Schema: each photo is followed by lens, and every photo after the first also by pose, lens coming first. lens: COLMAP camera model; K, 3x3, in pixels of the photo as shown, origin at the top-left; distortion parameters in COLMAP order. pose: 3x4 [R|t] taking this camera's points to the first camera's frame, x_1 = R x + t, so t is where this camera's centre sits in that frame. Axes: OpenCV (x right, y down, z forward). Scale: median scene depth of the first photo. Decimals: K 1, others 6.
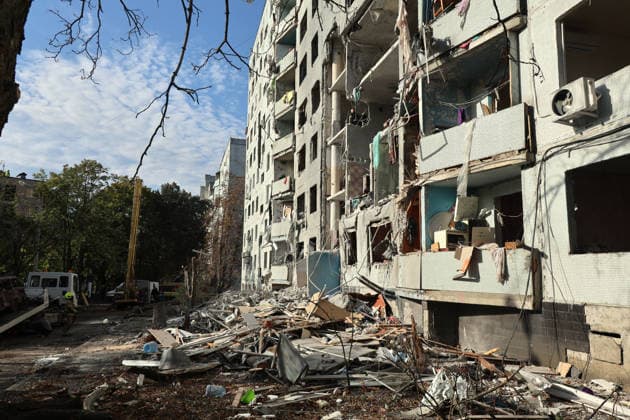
lens RADIAL K [[472.9, 0, 315.7], [0, 472.9, 210.0], [0, 0, 1]] dist [0.005501, 0.007830]
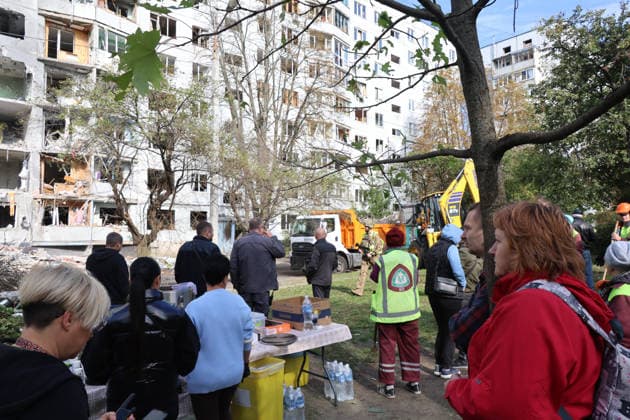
lens RADIAL K [[432.2, 0, 314.4], [0, 432.2, 209.1], [0, 0, 1]] dist [0.004473, 0.002777]
pose [[-0.437874, 0.058778, 0.897113, -2.366641], [-0.115971, 0.985831, -0.121195, 0.138826], [-0.891525, -0.157107, -0.424853, 0.920908]]
